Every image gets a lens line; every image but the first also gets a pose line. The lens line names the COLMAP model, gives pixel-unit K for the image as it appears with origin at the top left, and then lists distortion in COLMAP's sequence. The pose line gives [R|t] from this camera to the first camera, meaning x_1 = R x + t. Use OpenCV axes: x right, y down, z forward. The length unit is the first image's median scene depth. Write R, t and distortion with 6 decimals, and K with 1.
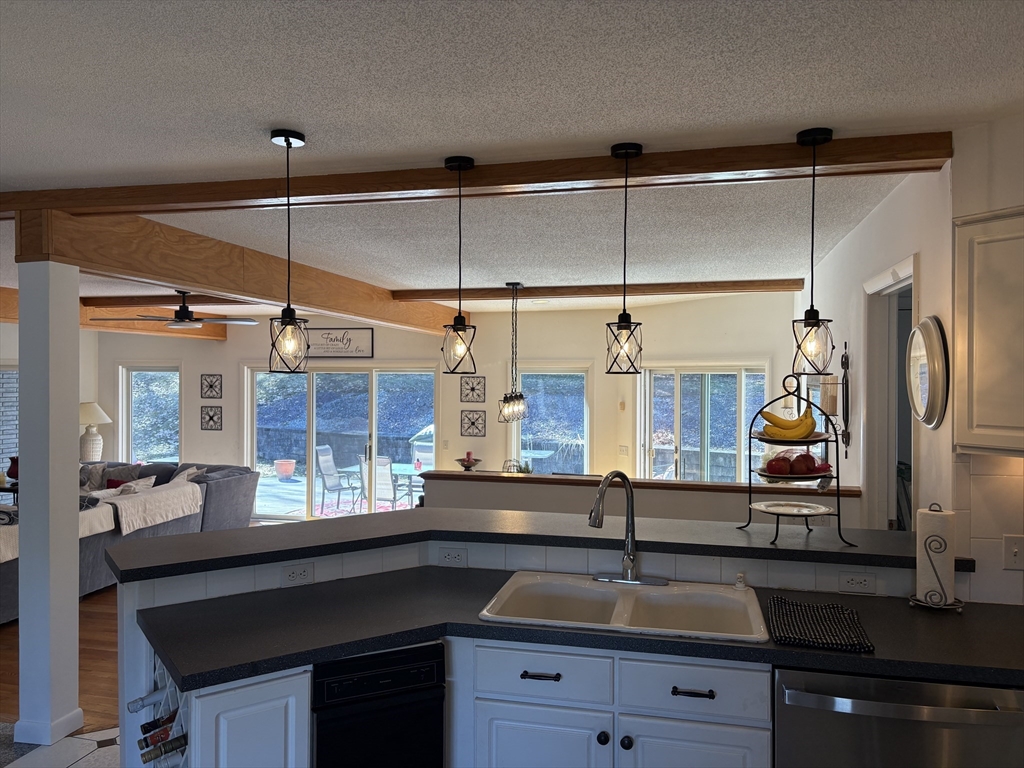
lens RADIAL K [[768.5, 0, 505.4], [0, 768.5, 385.8], [0, 0, 1]] dist [0.044233, -0.008612]
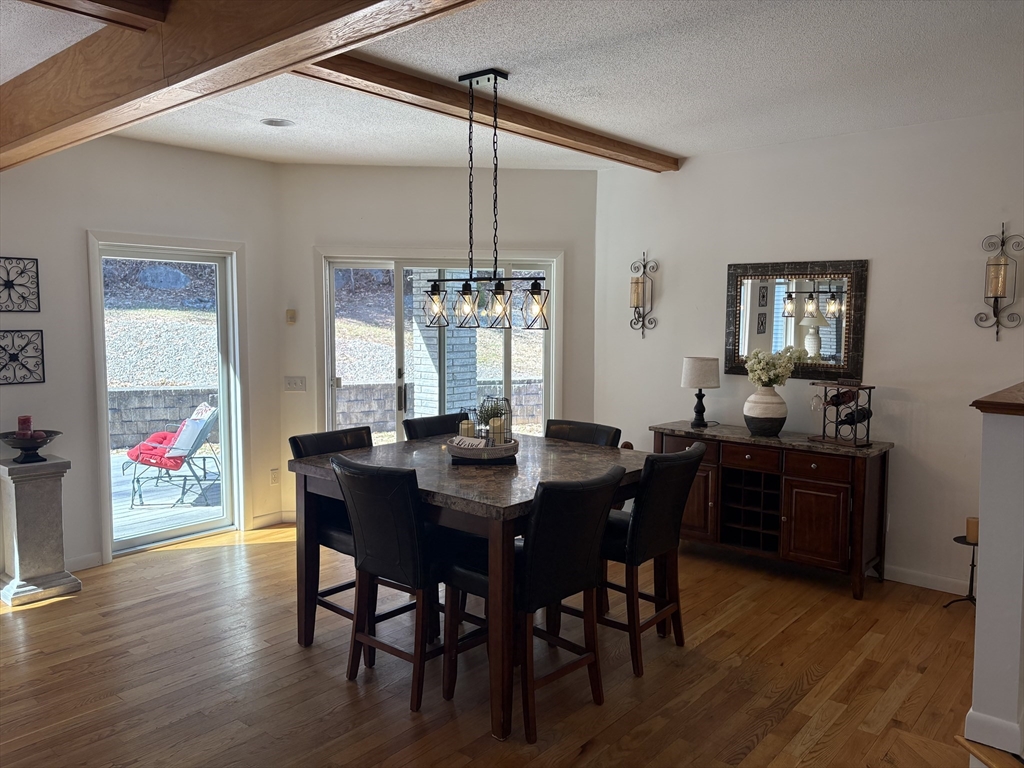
lens RADIAL K [[768.5, 0, 510.6], [0, 768.5, 380.2], [0, 0, 1]] dist [0.044233, -0.008612]
pose [[0.462865, -0.079510, 0.882856, -0.339751], [0.001334, 0.996030, 0.089003, 0.021691], [-0.886428, -0.040019, 0.461134, 0.534223]]
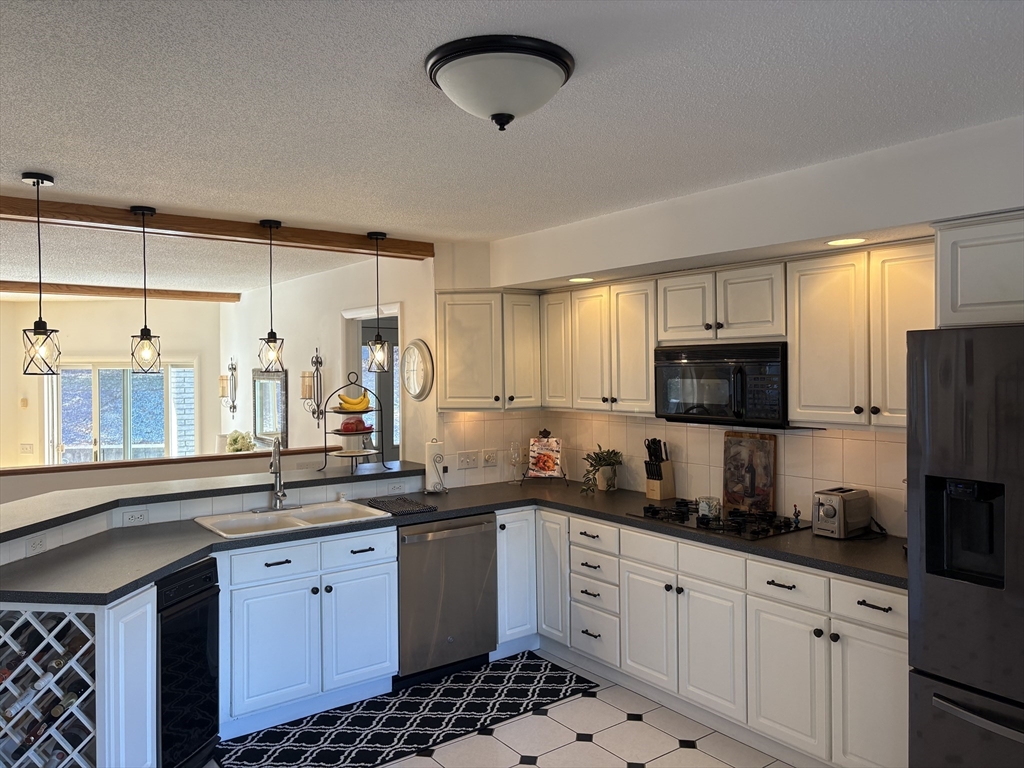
lens RADIAL K [[768.5, 0, 513.7], [0, 768.5, 382.1], [0, 0, 1]] dist [0.044233, -0.008612]
pose [[0.626647, -0.018482, 0.779084, -0.227132], [0.014868, 0.999820, 0.011760, -0.002055], [-0.779161, 0.004214, 0.626809, -0.096311]]
